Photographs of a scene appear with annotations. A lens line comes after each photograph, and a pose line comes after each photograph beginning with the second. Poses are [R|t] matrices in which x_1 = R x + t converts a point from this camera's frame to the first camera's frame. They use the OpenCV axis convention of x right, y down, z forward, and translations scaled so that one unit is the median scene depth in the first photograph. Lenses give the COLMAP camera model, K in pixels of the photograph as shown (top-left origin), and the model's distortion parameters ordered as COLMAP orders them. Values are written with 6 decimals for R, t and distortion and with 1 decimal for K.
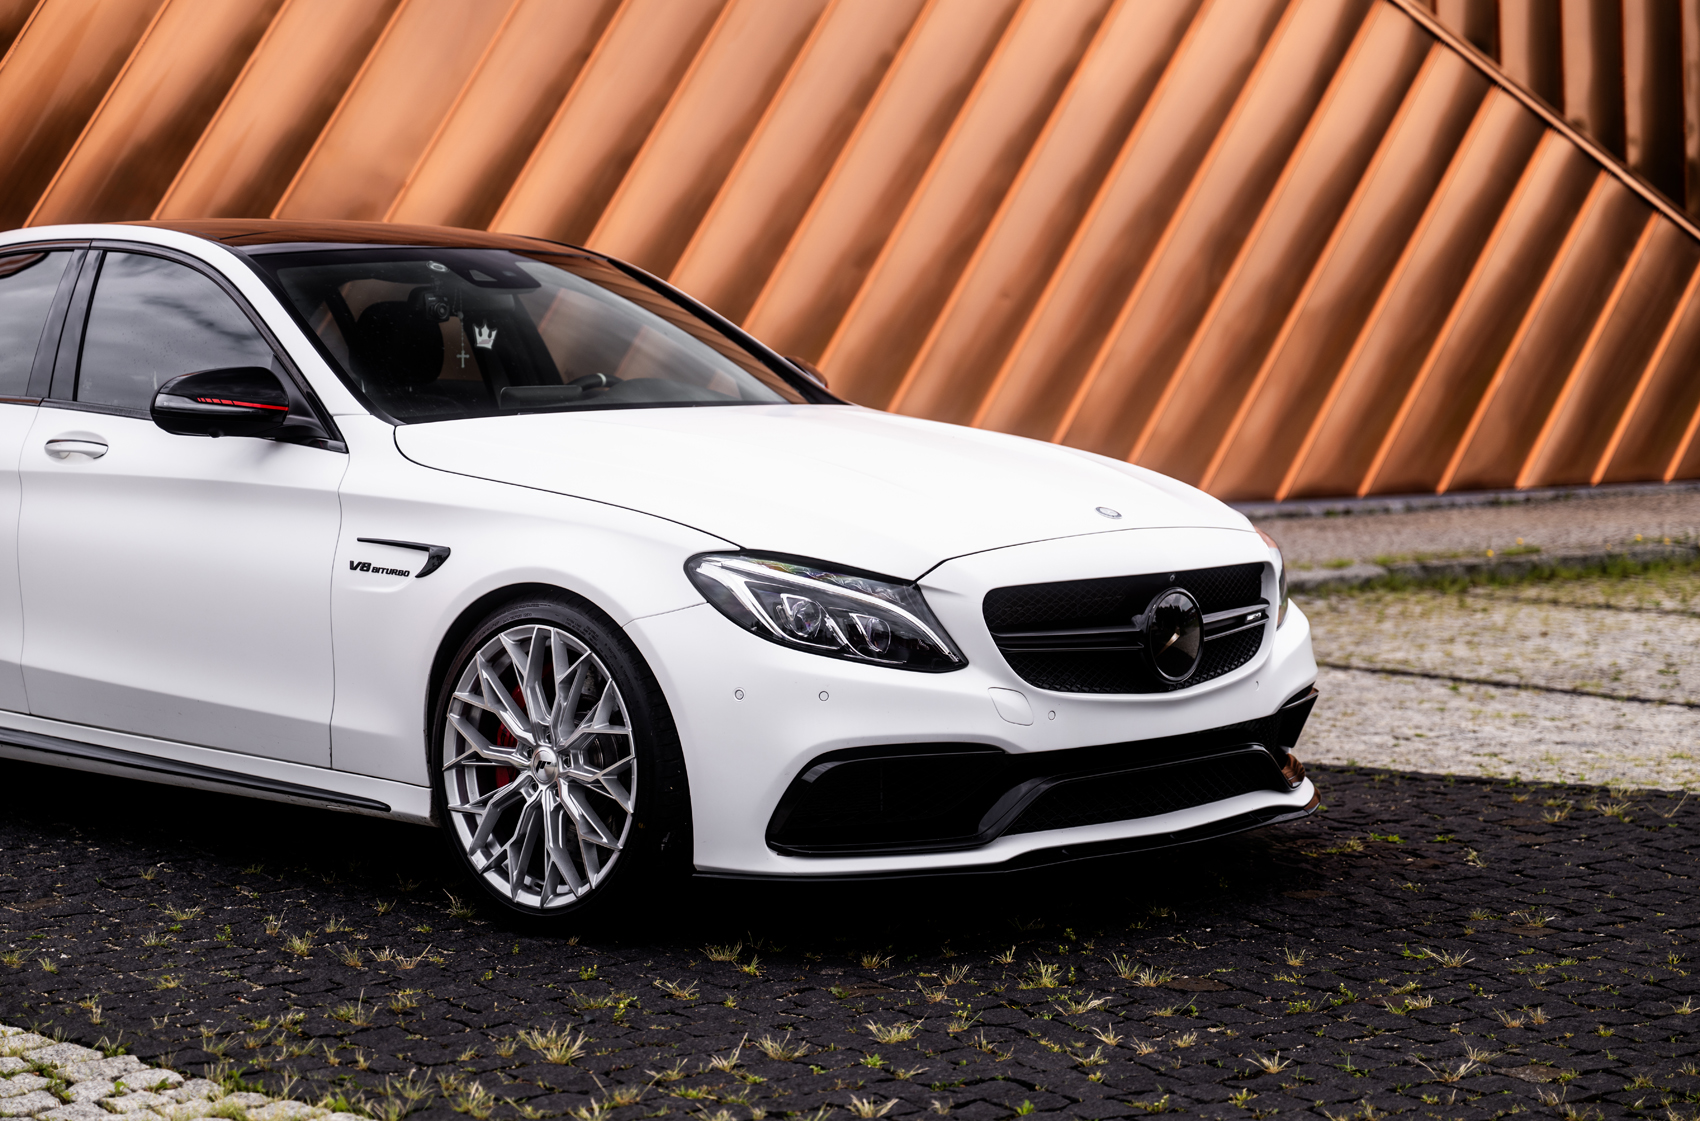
lens RADIAL K [[3326.9, 0, 848.8], [0, 3326.9, 552.6], [0, 0, 1]] dist [0.001860, 0.000000]
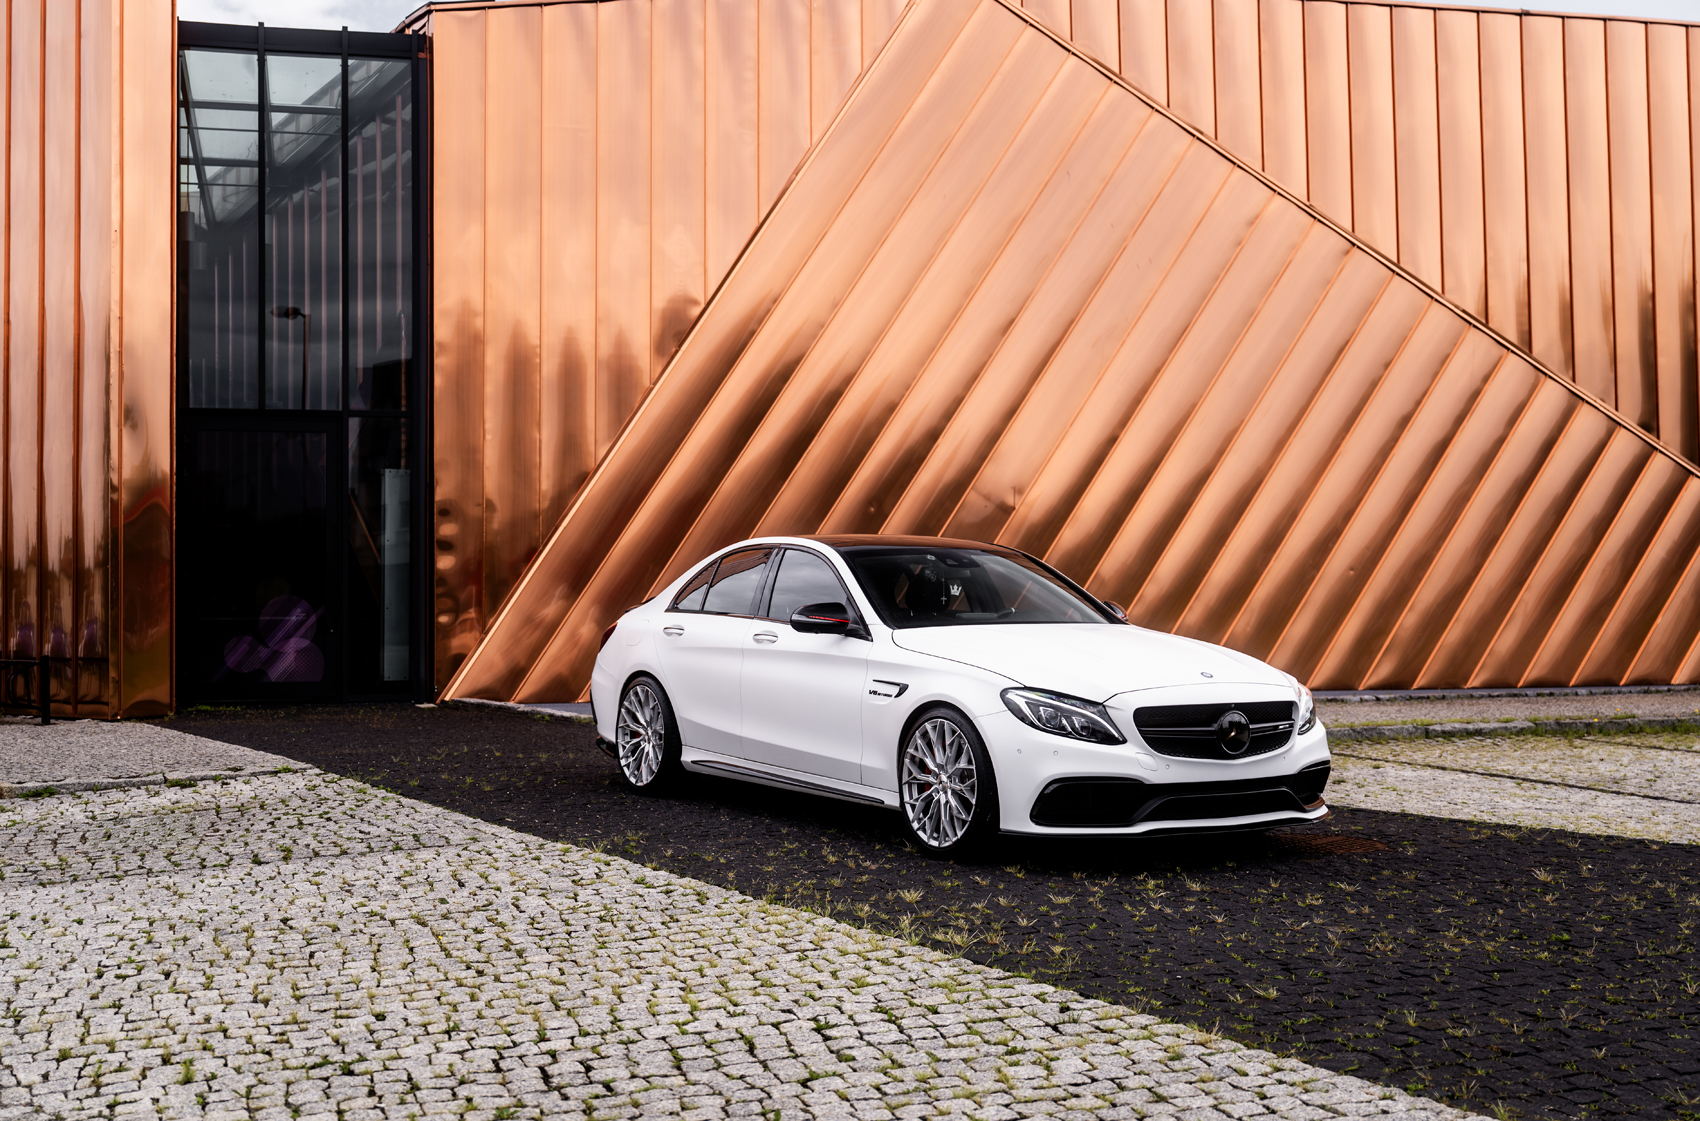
lens RADIAL K [[1956.0, 0, 845.7], [0, 1956.0, 555.1], [0, 0, 1]] dist [-0.007855, 0.000000]
pose [[0.965597, 0.006232, -0.259969, 0.184864], [-0.027370, 0.996596, -0.077768, 0.015625], [0.258599, 0.082208, 0.962480, -0.287833]]
